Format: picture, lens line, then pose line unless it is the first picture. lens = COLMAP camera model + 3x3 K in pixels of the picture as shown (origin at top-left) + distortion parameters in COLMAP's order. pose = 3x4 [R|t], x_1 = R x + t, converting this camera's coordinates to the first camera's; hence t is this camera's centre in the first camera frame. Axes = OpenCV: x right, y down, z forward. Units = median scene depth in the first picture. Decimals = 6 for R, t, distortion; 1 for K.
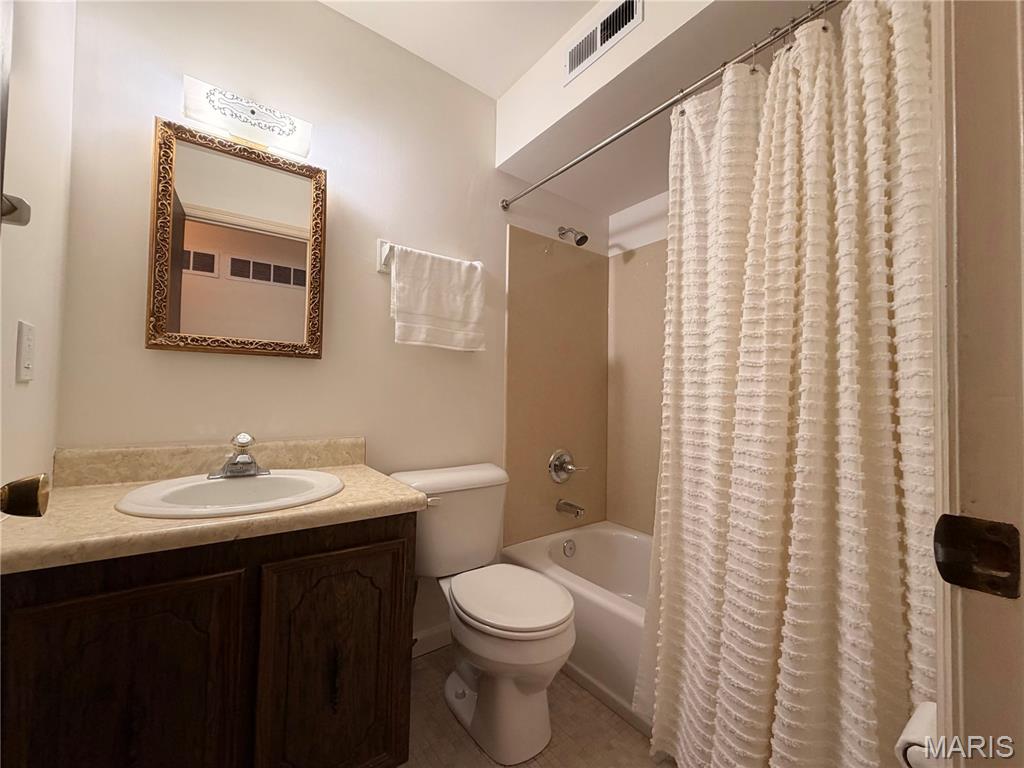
lens RADIAL K [[412.6, 0, 511.8], [0, 412.6, 385.4], [0, 0, 1]] dist [0.001738, -0.000114]
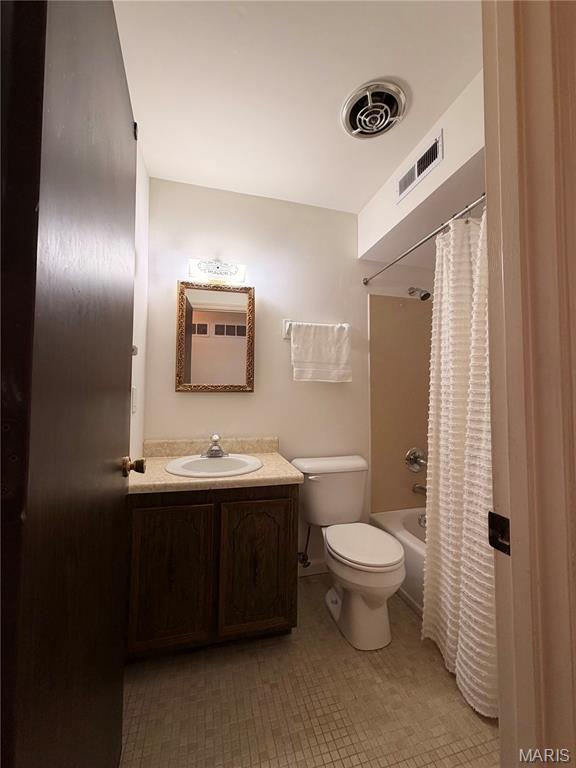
lens RADIAL K [[309.5, 0, 288.2], [0, 309.5, 381.5], [0, 0, 1]] dist [0.001738, -0.000114]
pose [[0.927993, -0.029227, -0.371450, 0.180365], [0.021139, 0.999443, -0.025829, -0.074873], [0.371998, 0.016117, 0.928094, -0.191086]]
